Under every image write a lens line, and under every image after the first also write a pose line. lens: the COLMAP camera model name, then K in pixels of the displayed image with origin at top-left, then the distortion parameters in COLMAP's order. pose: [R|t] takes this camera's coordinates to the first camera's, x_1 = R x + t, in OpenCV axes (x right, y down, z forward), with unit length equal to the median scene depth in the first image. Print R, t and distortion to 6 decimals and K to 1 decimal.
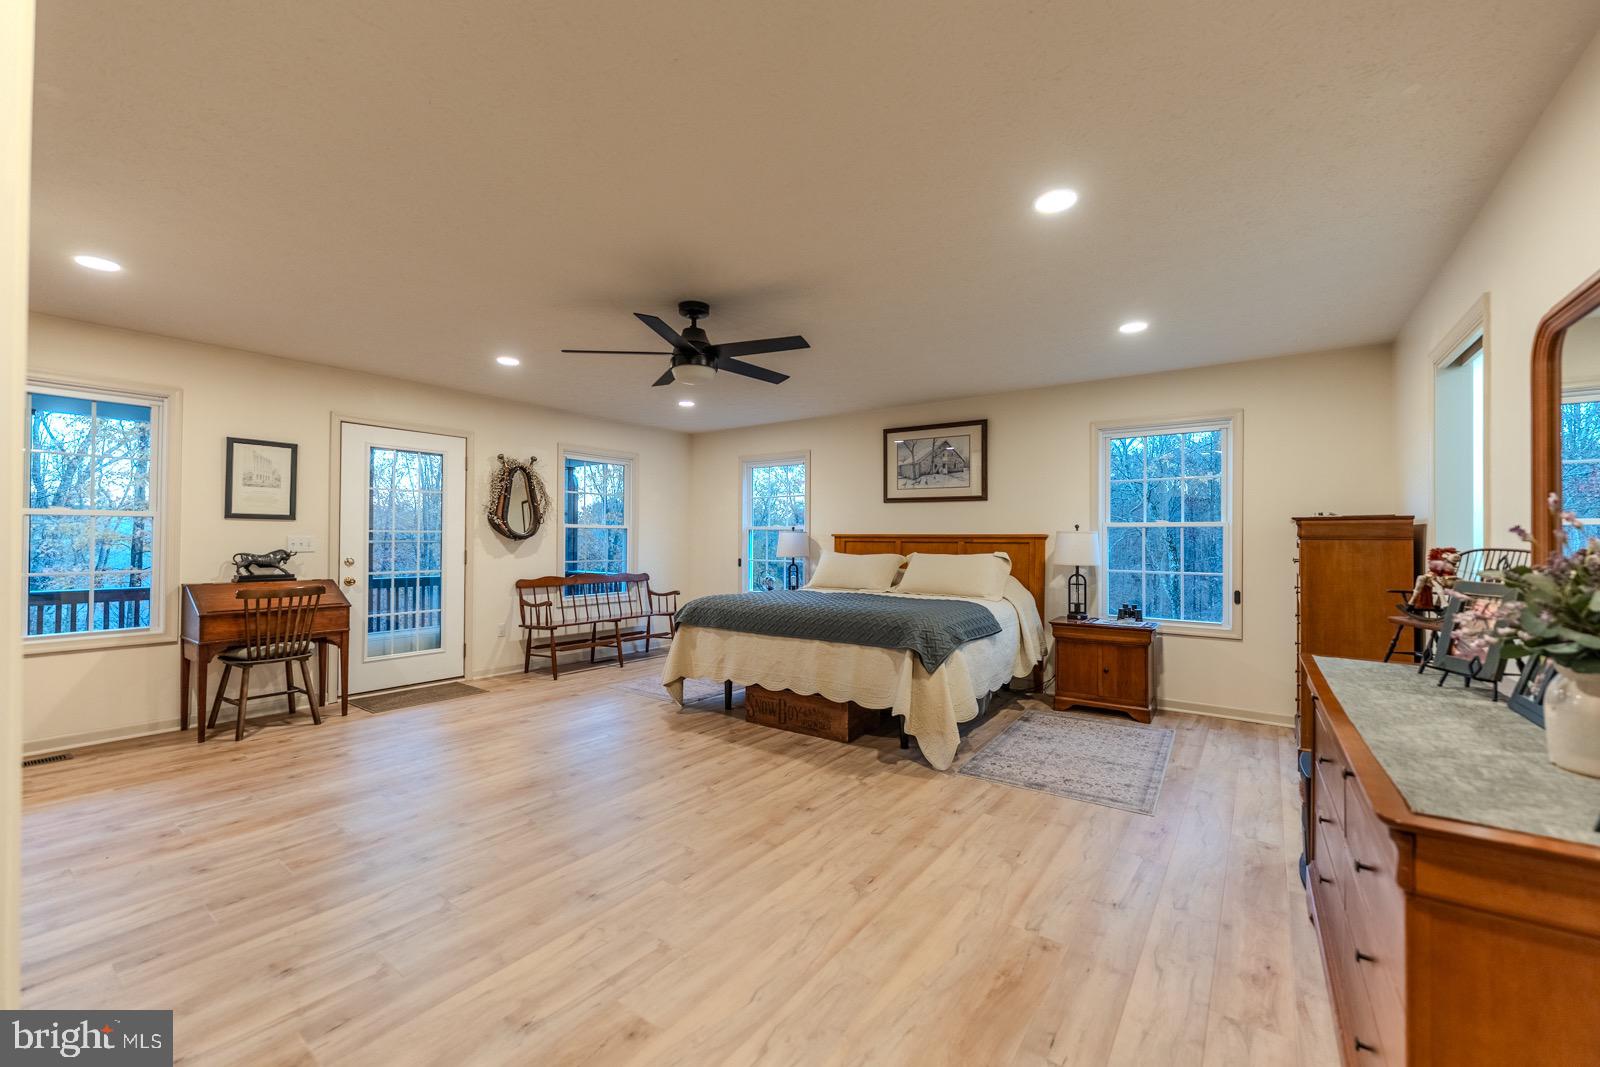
lens RADIAL K [[638.0, 0, 798.7], [0, 638.0, 532.8], [0, 0, 1]] dist [-0.000942, -0.000140]
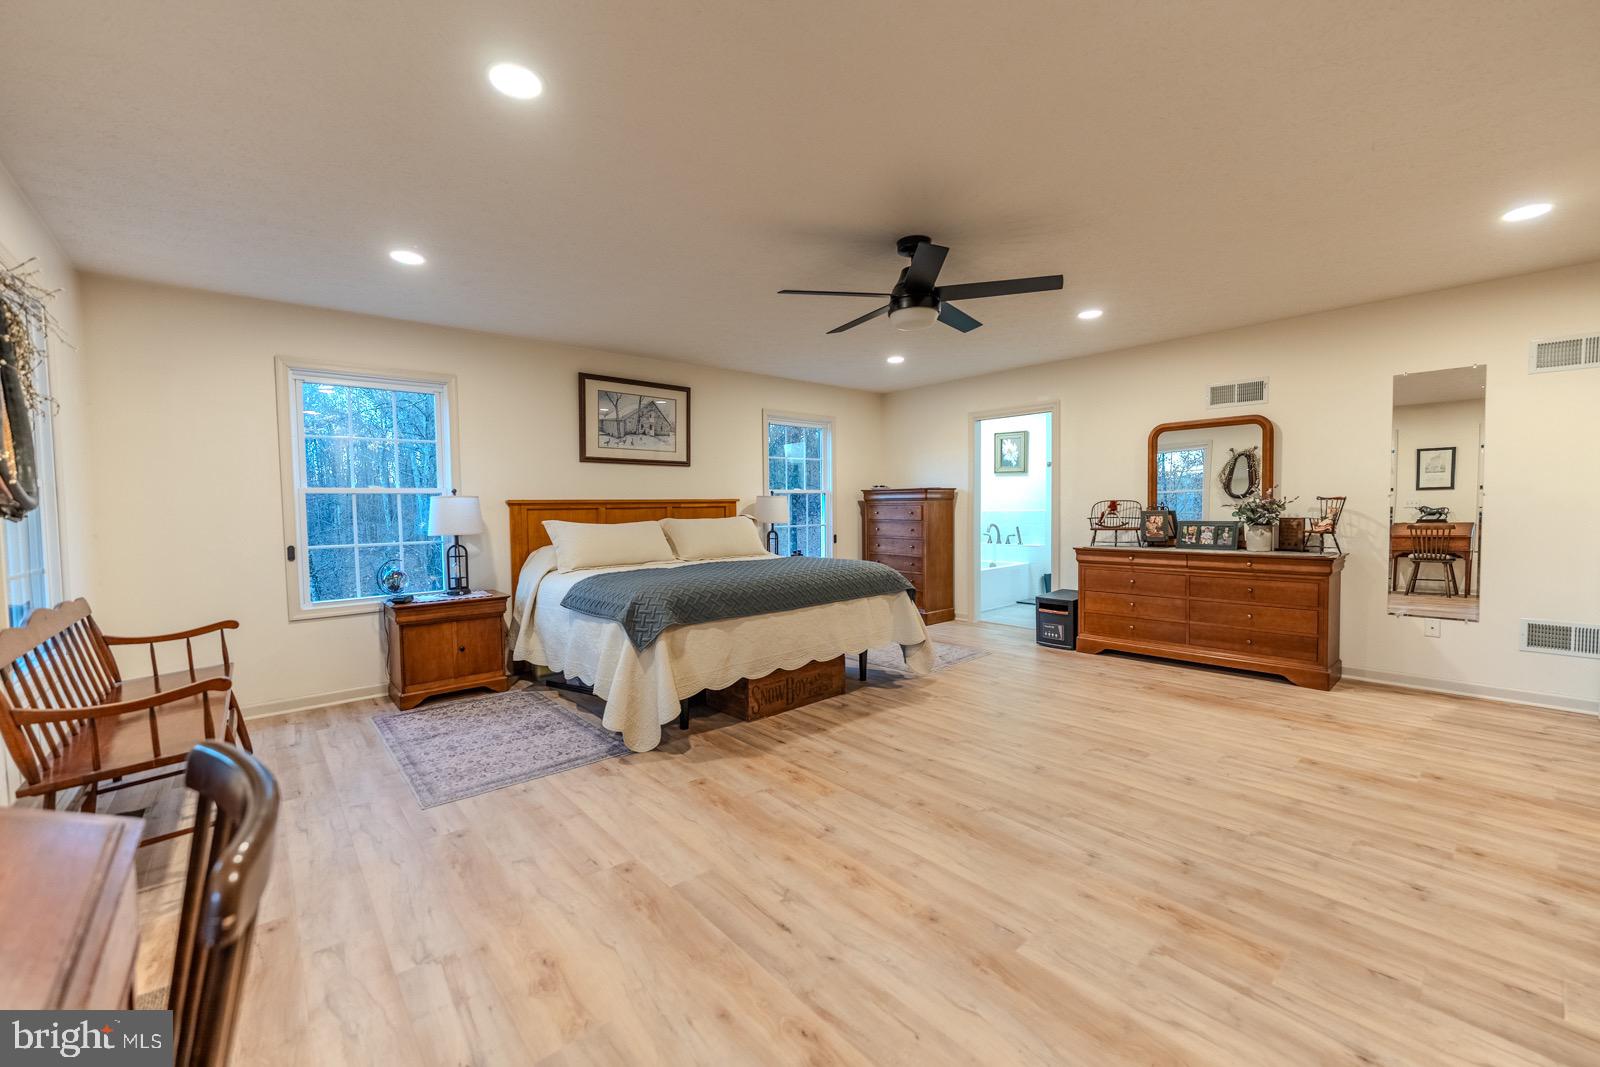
lens RADIAL K [[638.0, 0, 801.4], [0, 638.0, 538.6], [0, 0, 1]] dist [-0.000942, -0.000140]
pose [[0.226237, -0.060218, 0.972209, -0.878002], [0.007298, 0.998164, 0.060127, 0.006858], [-0.974045, -0.006508, 0.226261, 0.758558]]
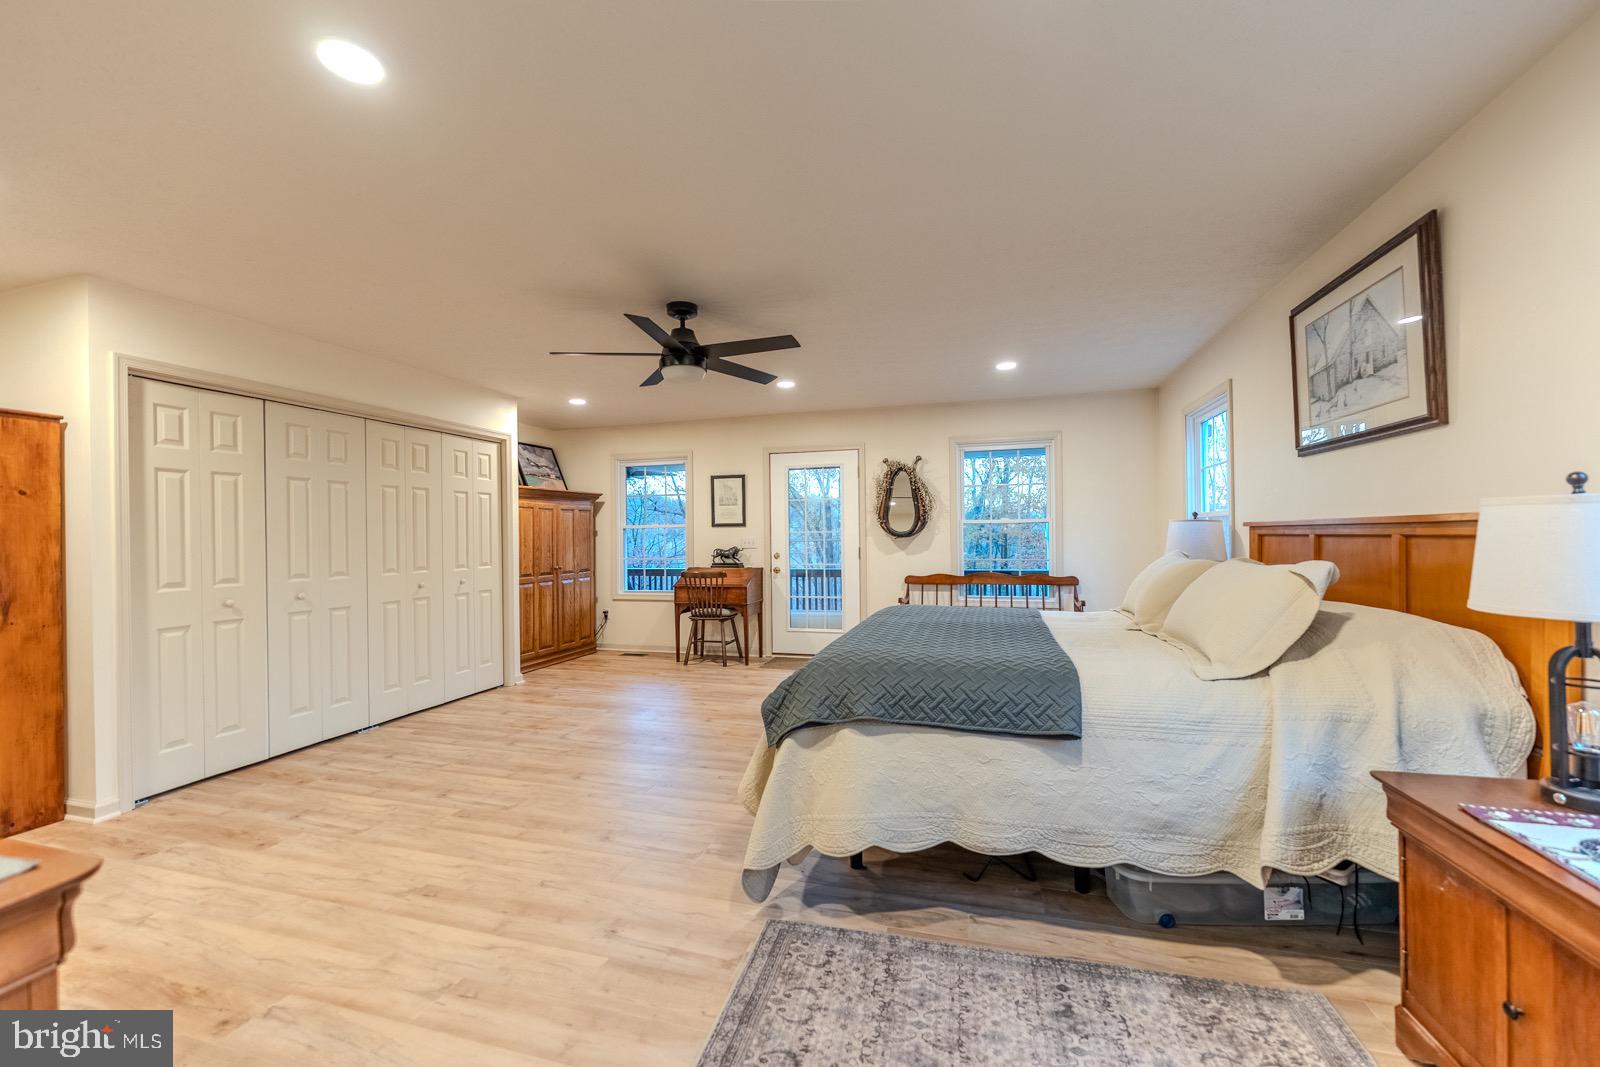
lens RADIAL K [[638.0, 0, 804.1], [0, 638.0, 533.6], [0, 0, 1]] dist [-0.000942, -0.000140]
pose [[0.341727, -0.014070, -0.939694, 0.669535], [0.025332, 0.999663, -0.005755, 0.008674], [0.939458, -0.021838, 0.341968, 0.664216]]
